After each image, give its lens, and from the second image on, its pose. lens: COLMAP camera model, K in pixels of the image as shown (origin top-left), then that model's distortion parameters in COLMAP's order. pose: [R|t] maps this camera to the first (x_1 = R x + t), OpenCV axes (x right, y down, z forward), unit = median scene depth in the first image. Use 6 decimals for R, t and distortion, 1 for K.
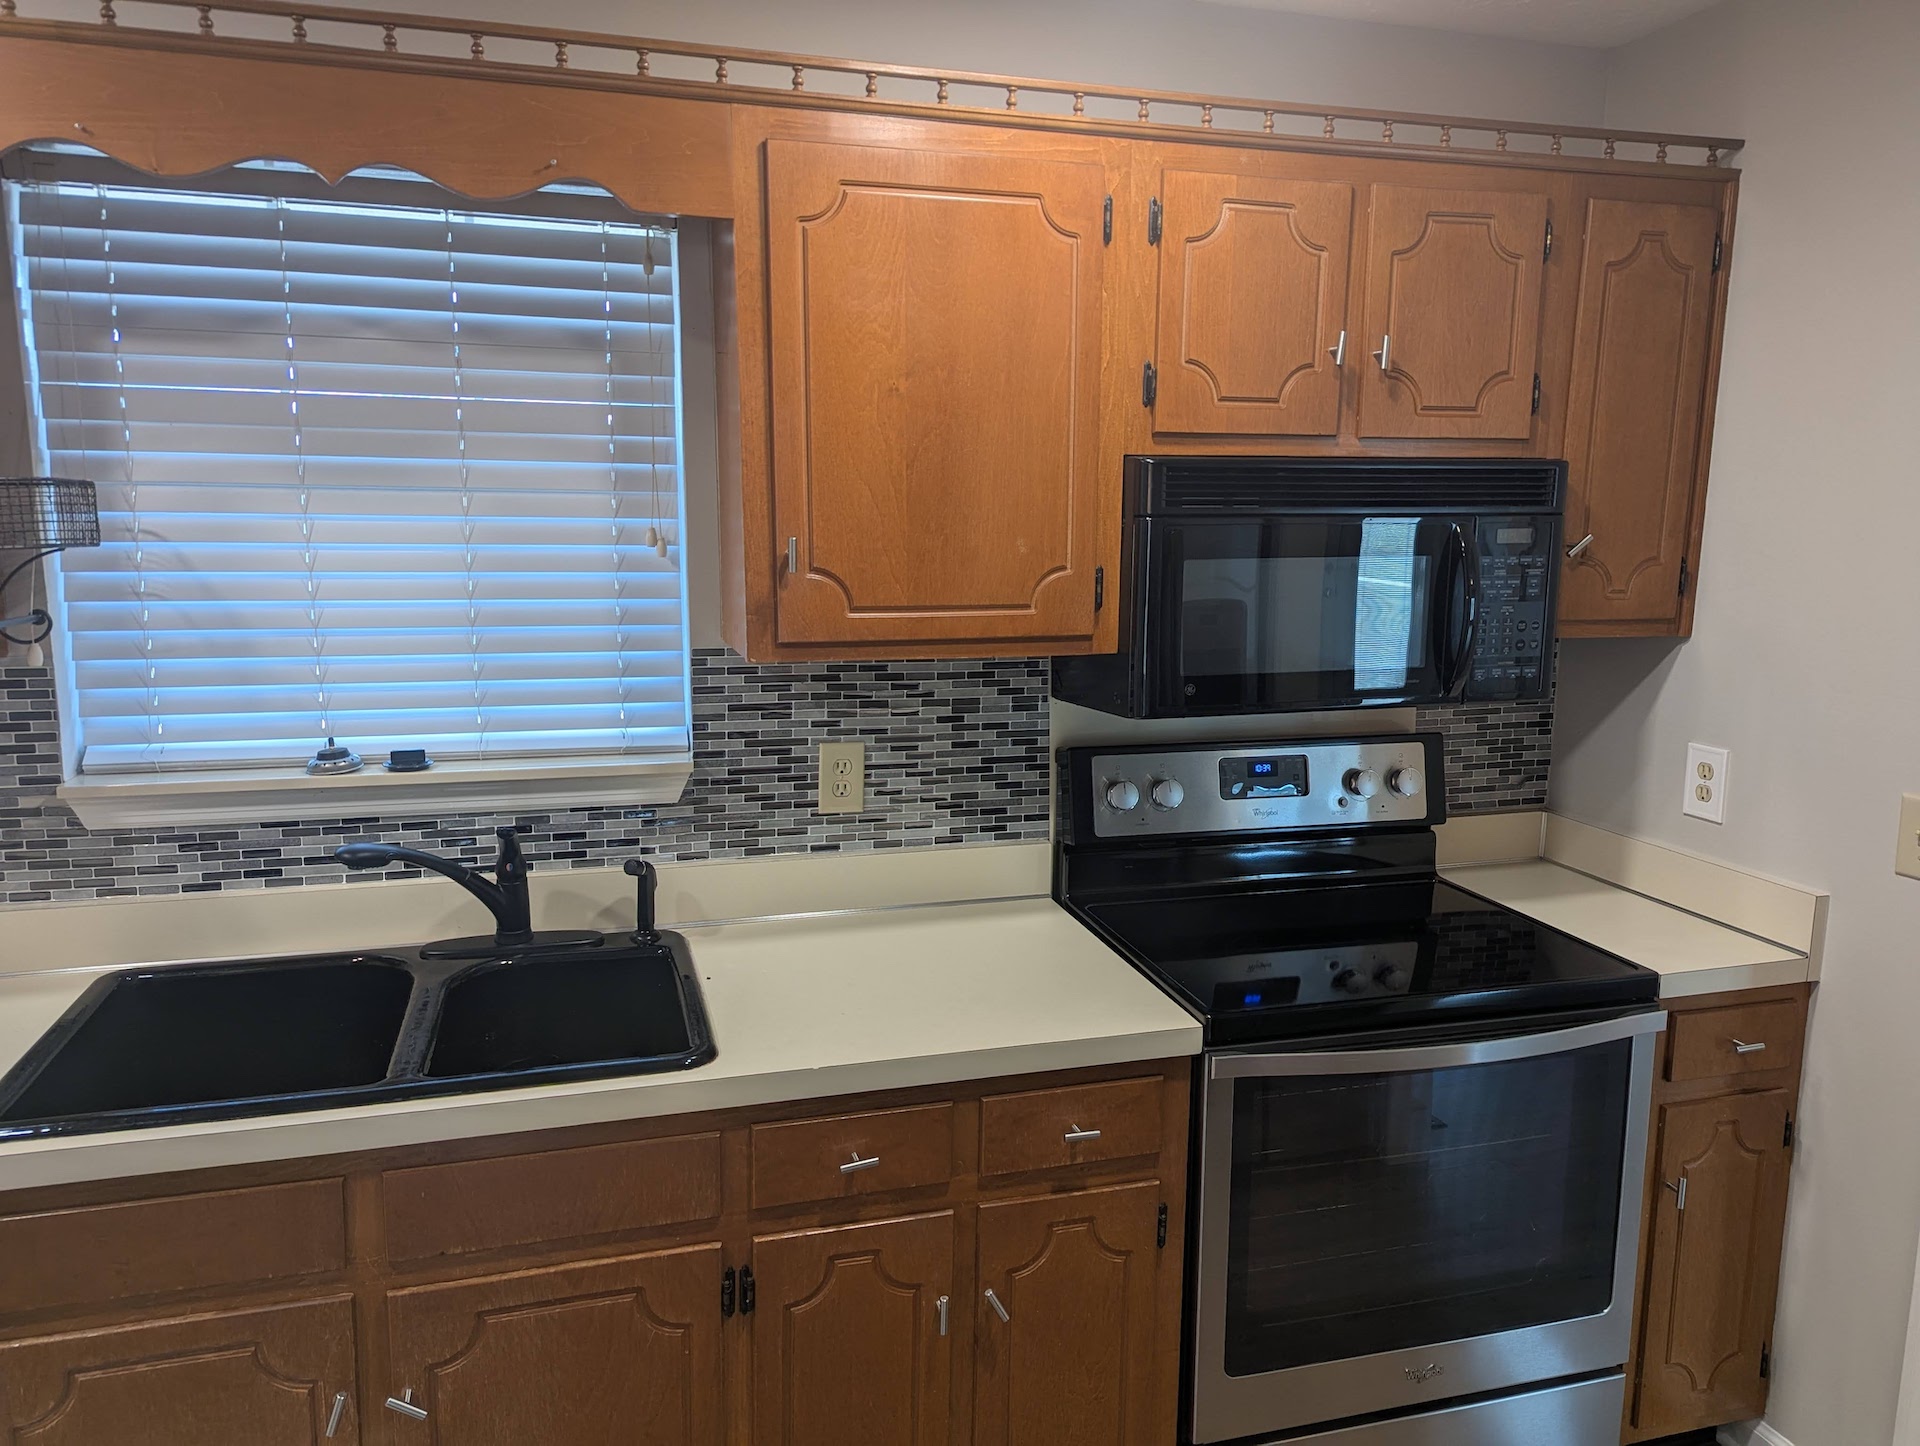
lens RADIAL K [[1346.2, 0, 961.0], [0, 1346.2, 728.0], [0, 0, 1]] dist [0.037546, -0.000011]
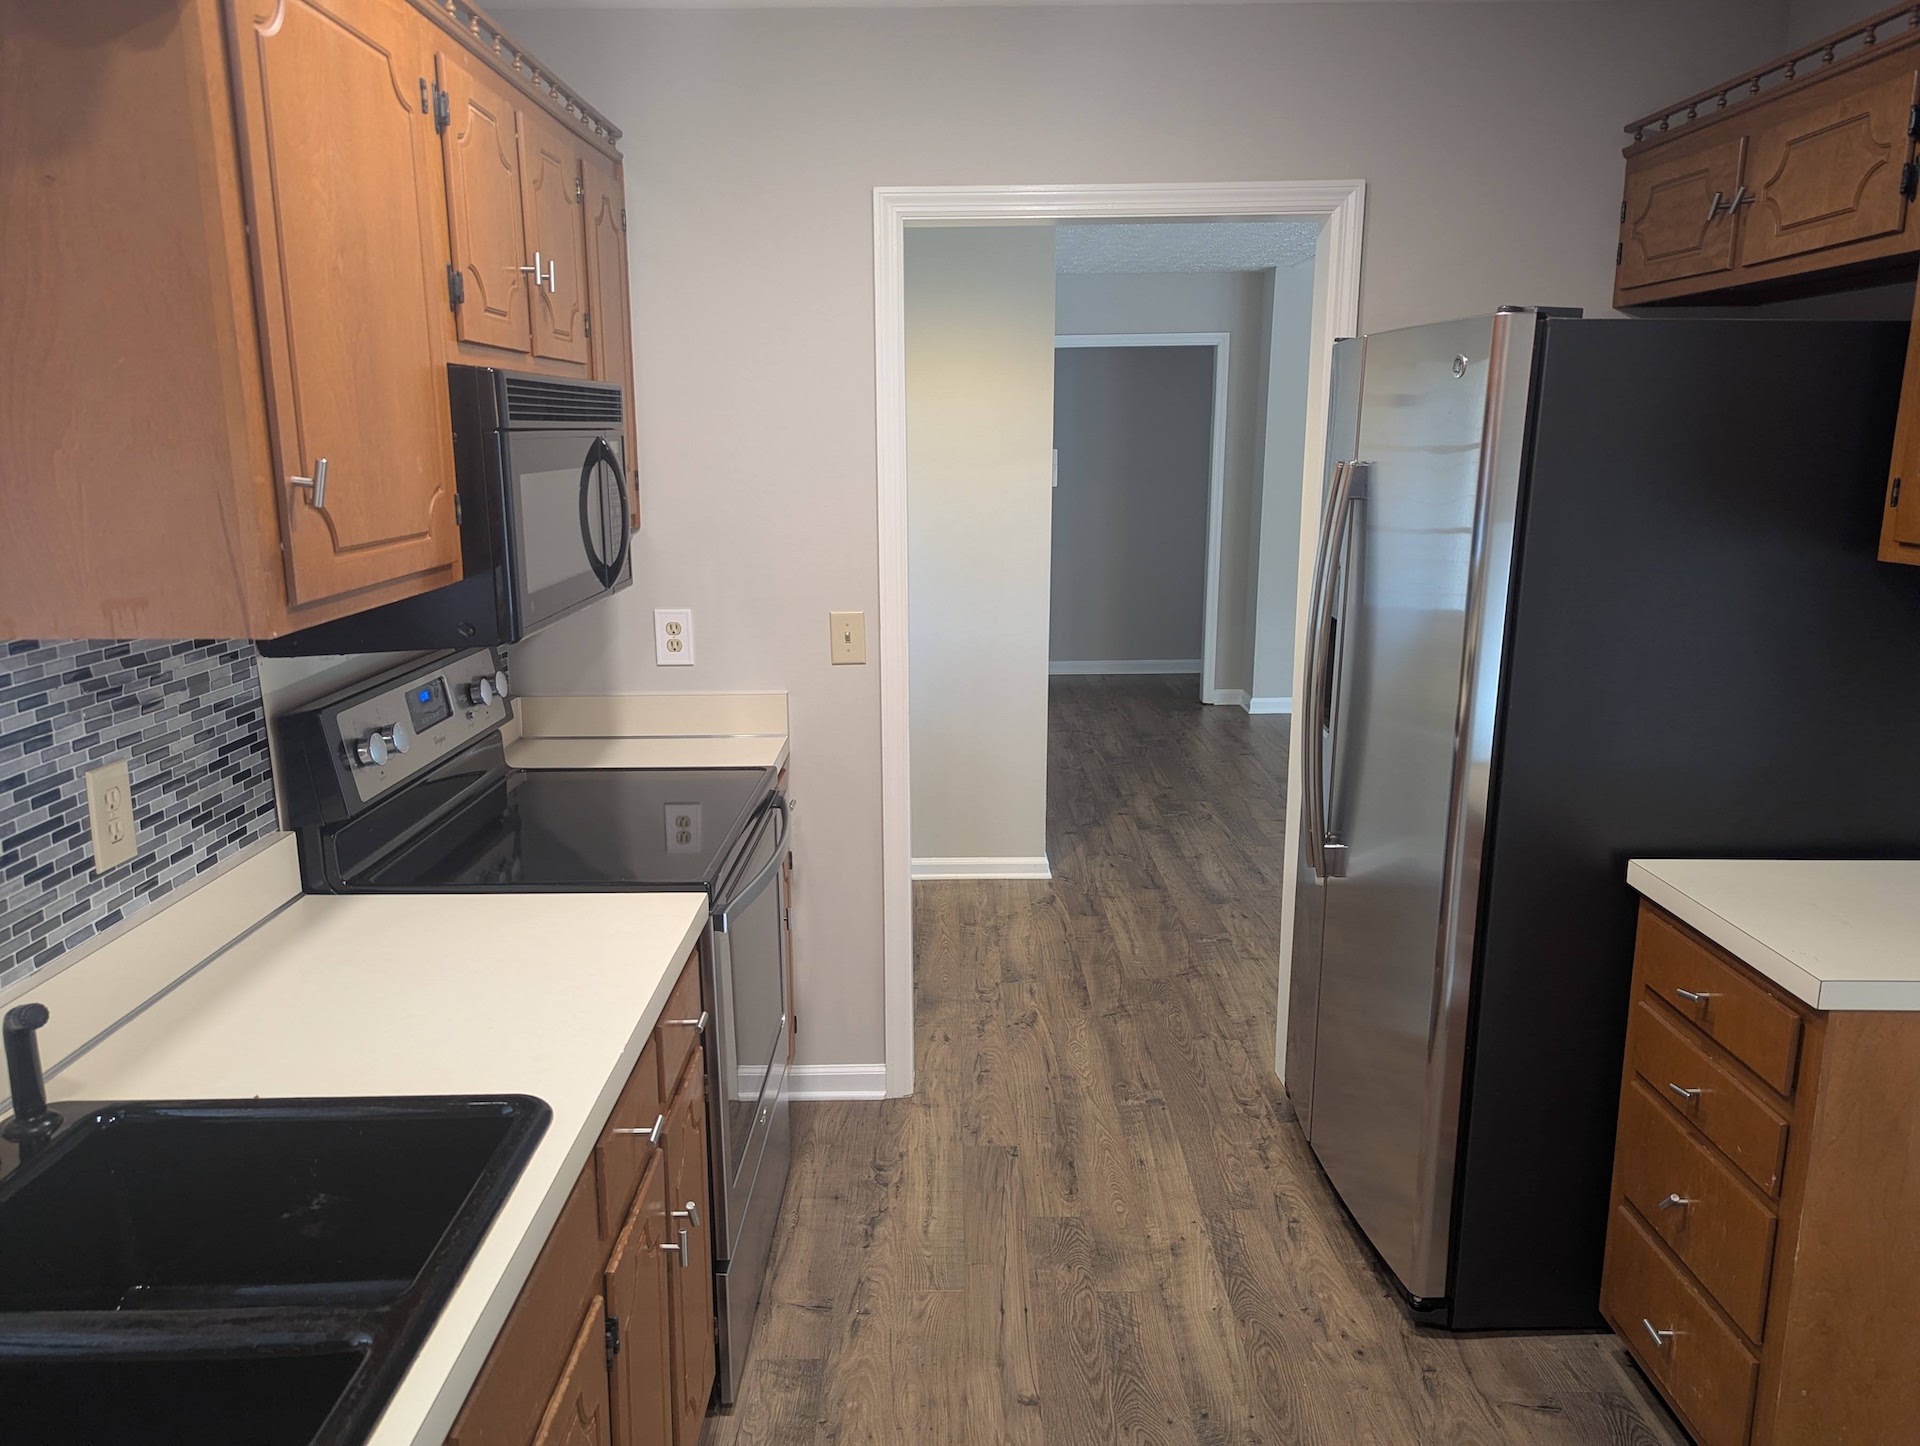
lens RADIAL K [[1346.2, 0, 962.6], [0, 1346.2, 719.6], [0, 0, 1]] dist [0.037546, -0.000011]
pose [[0.274132, -0.210508, 0.938370, -0.610466], [0.168505, 0.971168, 0.168639, -0.054857], [-0.946815, 0.111891, 0.301699, 0.358866]]
